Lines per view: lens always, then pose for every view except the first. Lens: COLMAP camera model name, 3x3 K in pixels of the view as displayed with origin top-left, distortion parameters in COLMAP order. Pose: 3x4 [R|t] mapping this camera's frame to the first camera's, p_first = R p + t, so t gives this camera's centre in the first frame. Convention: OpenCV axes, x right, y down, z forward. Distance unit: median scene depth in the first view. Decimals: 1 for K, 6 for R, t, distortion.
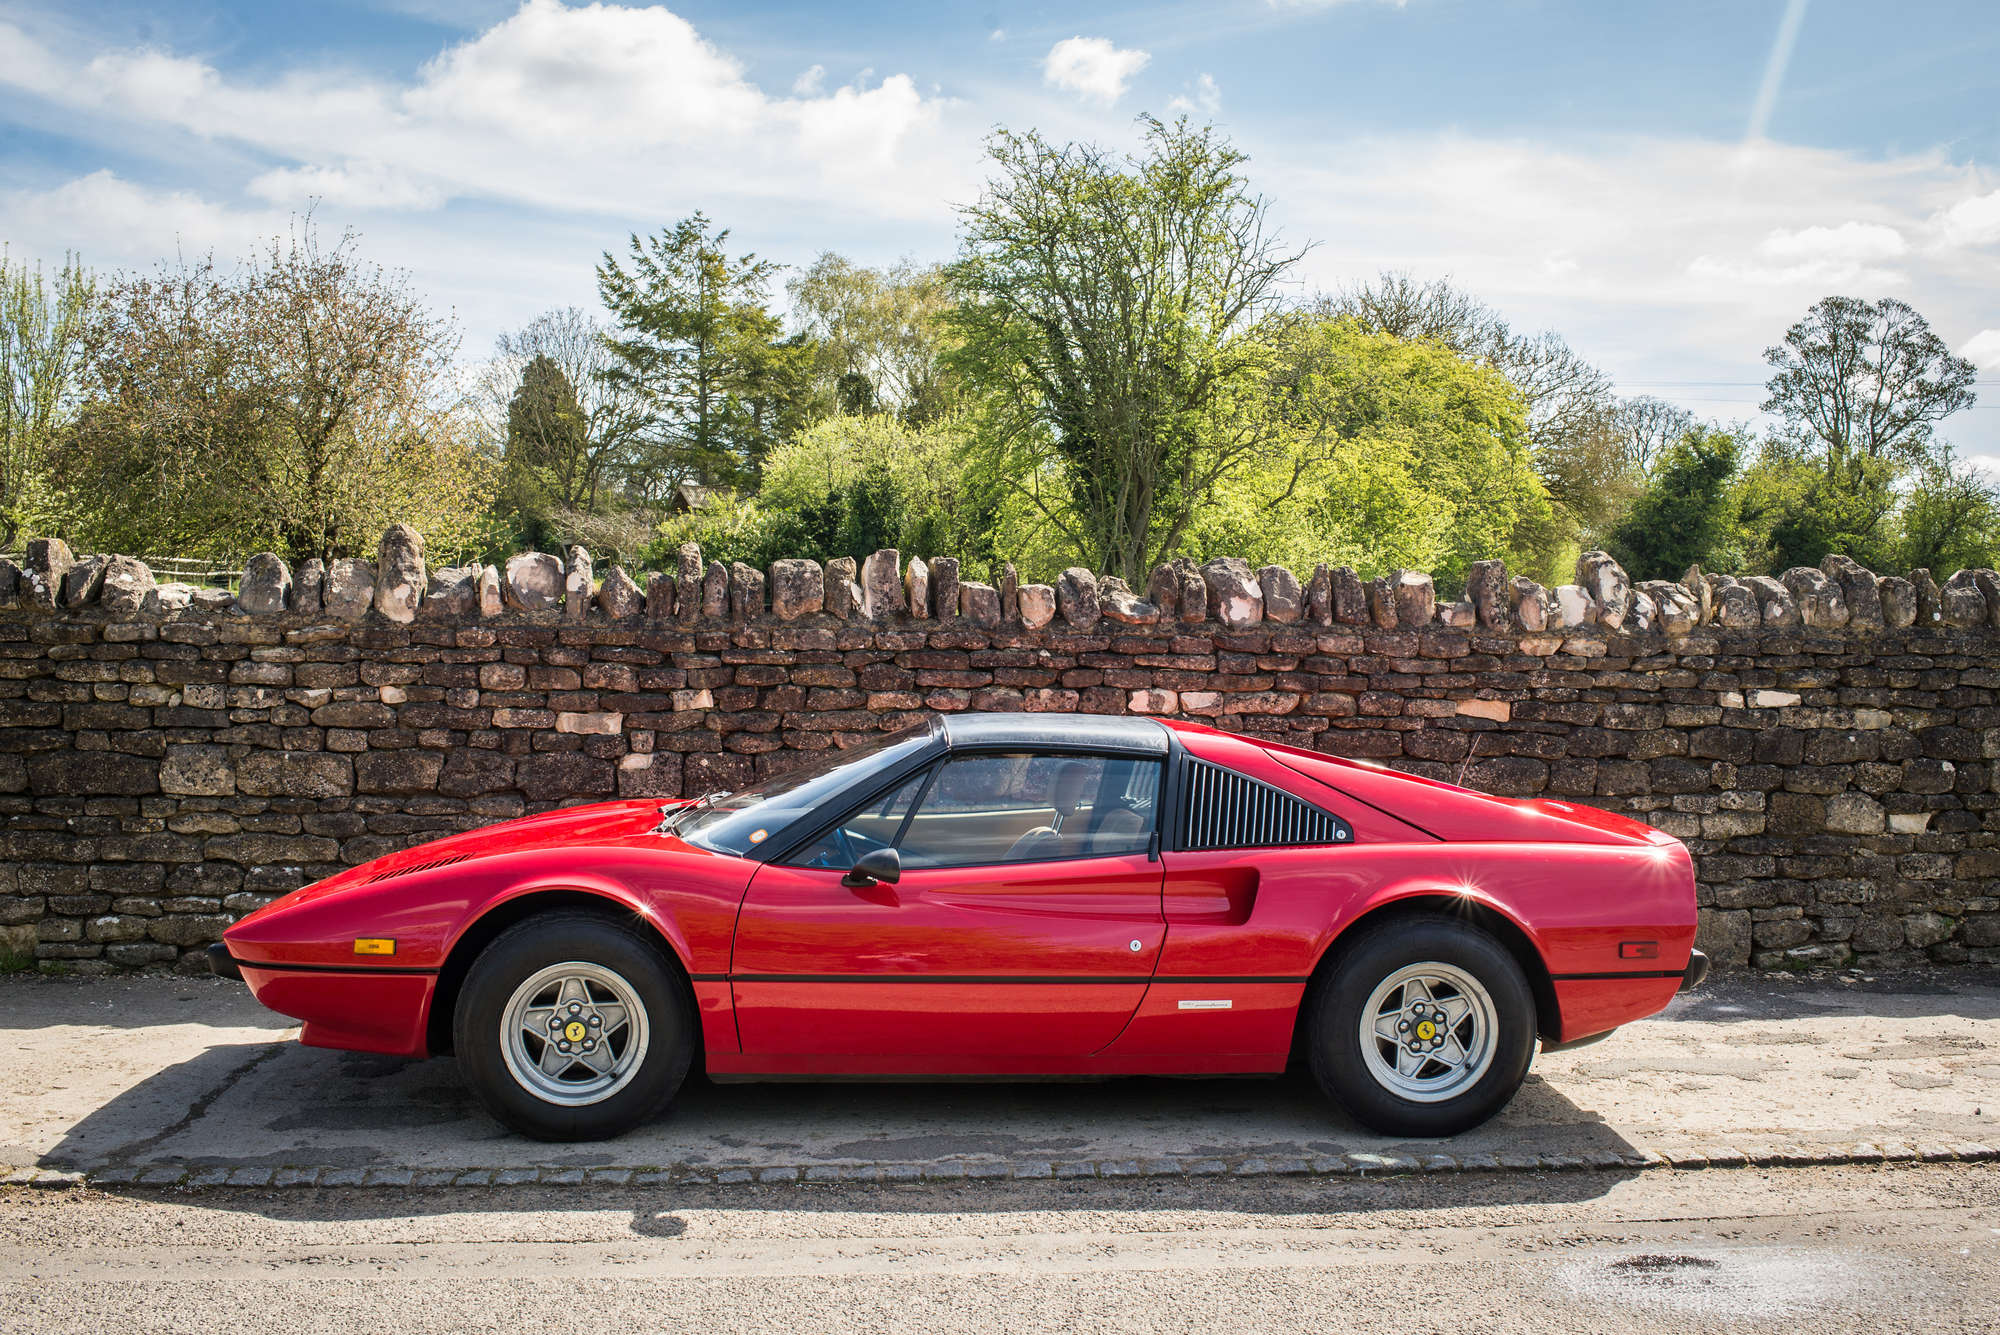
lens RADIAL K [[1926.1, 0, 991.2], [0, 1926.1, 639.9], [0, 0, 1]] dist [-0.098379, 0.101358]
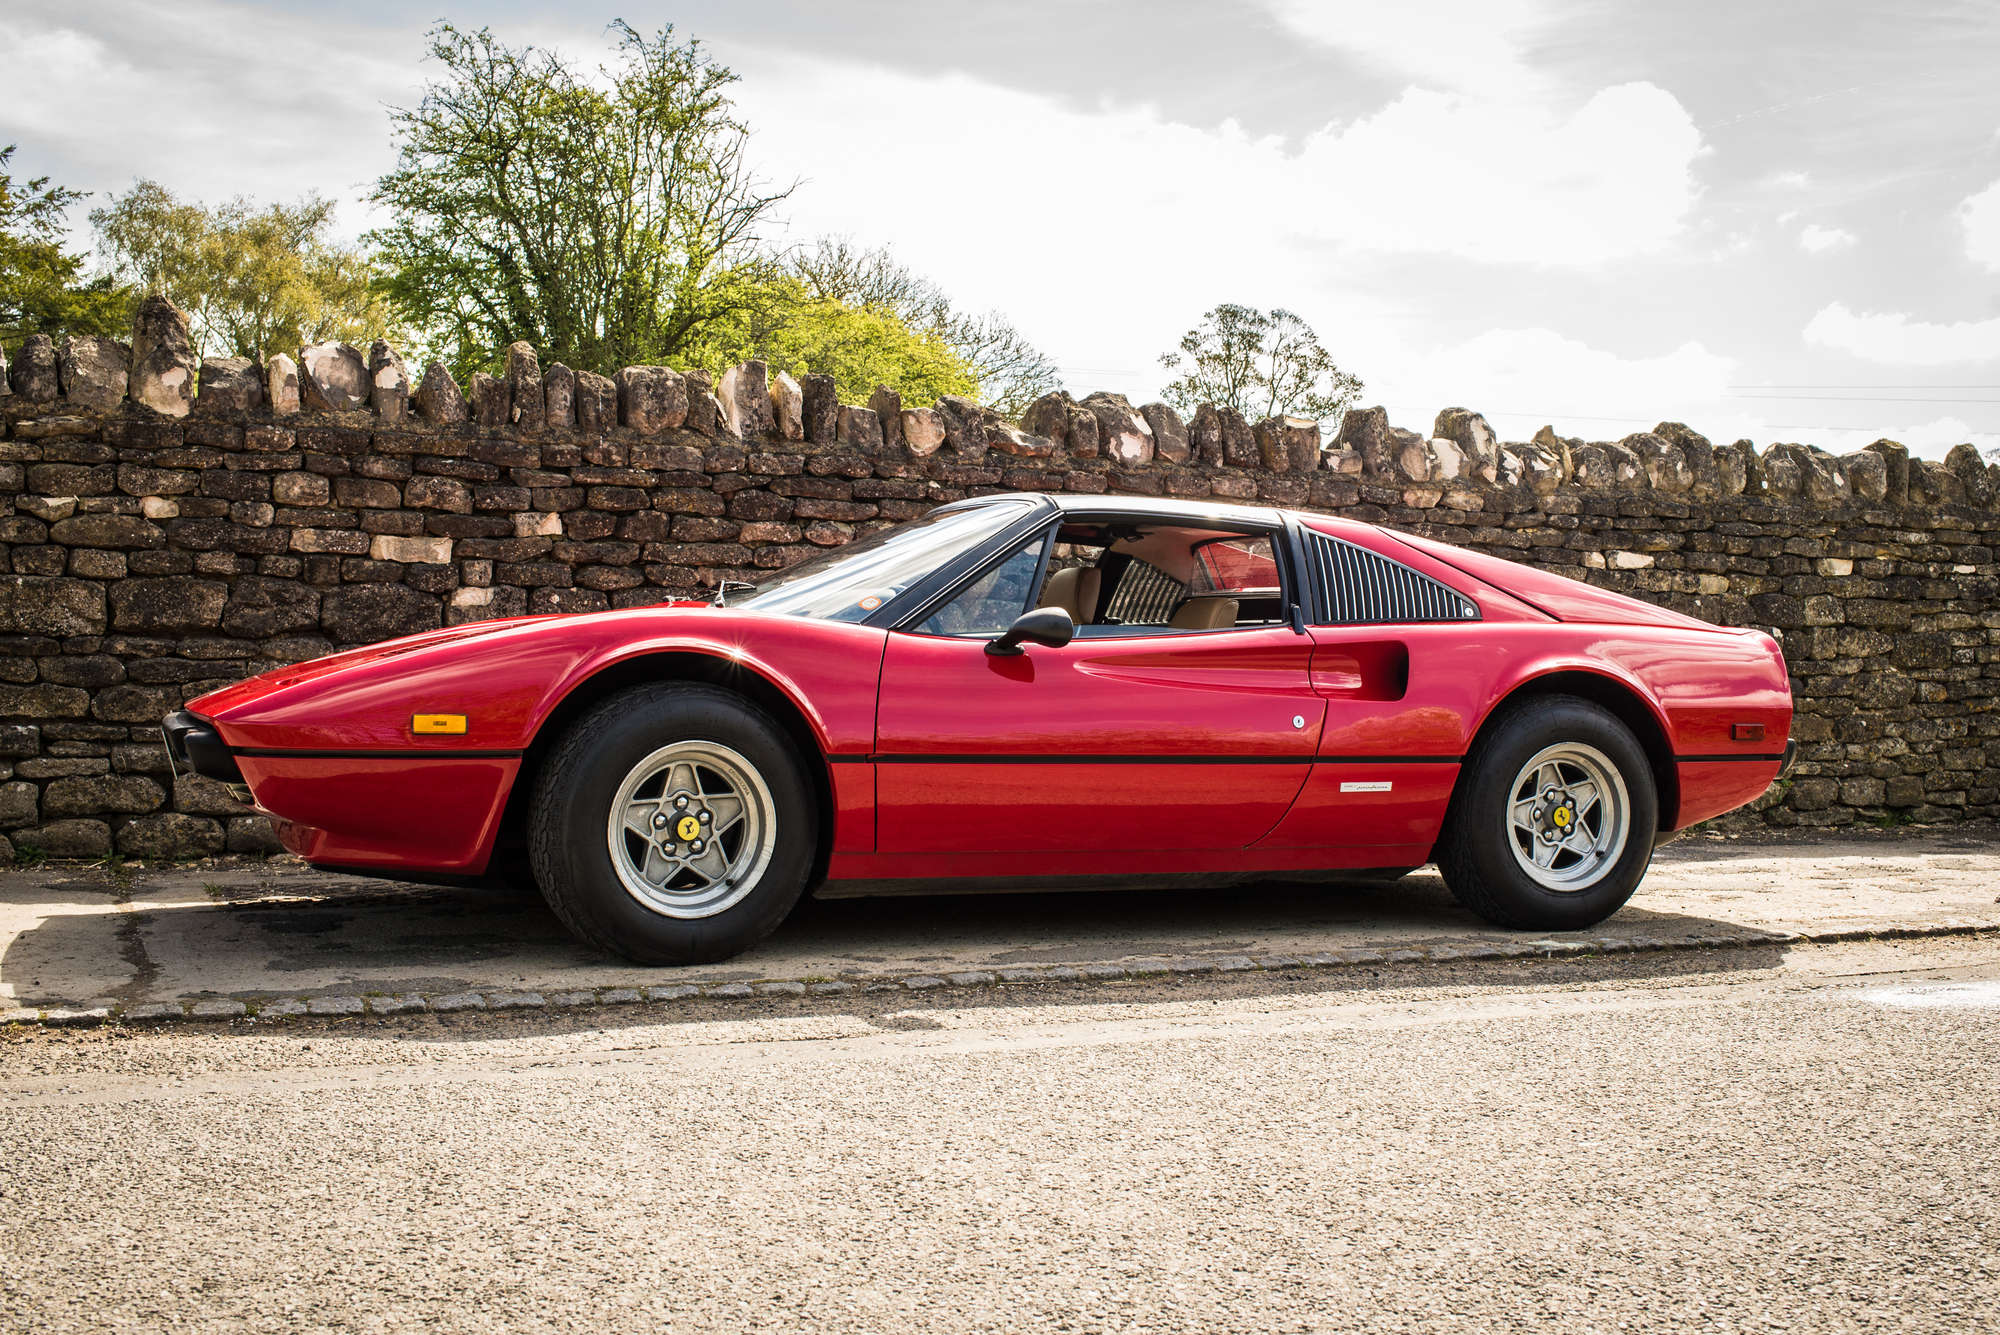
lens RADIAL K [[2137.9, 0, 1000.0], [0, 2137.9, 667.5], [0, 0, 1]] dist [-0.090447, 0.103312]
pose [[0.949315, 0.004529, 0.314294, -0.250702], [-0.005539, 0.999982, 0.002321, 0.088369], [-0.314278, -0.003945, 0.949323, 0.060882]]
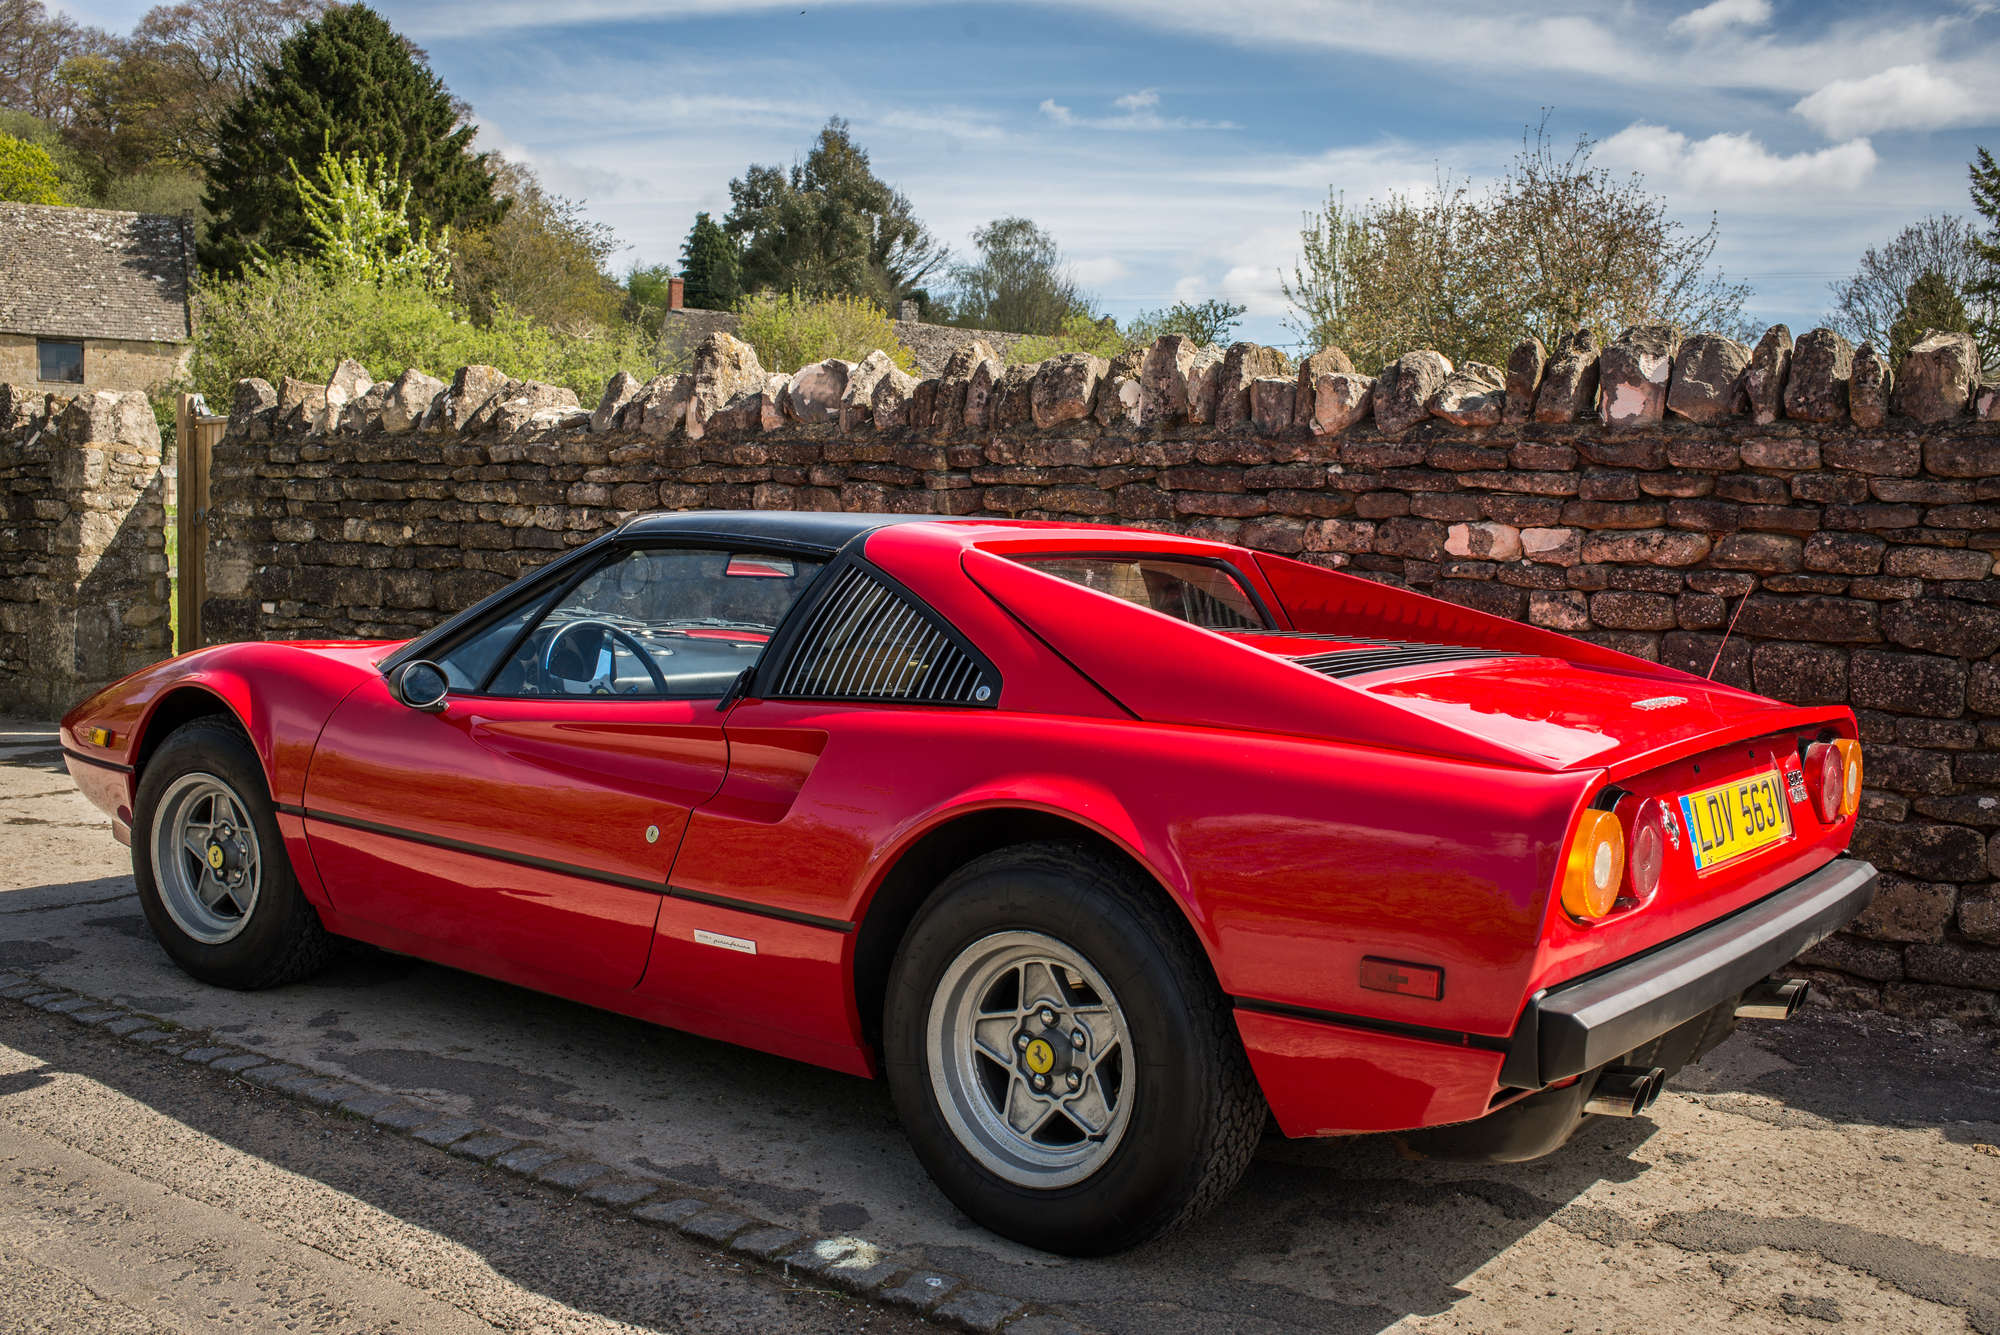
lens RADIAL K [[1926.1, 0, 991.2], [0, 1926.1, 639.9], [0, 0, 1]] dist [-0.098379, 0.101358]
pose [[0.752243, 0.049515, -0.657022, 0.397124], [-0.022208, 0.998511, 0.049824, 0.037110], [0.658511, -0.022889, 0.752223, 0.387724]]
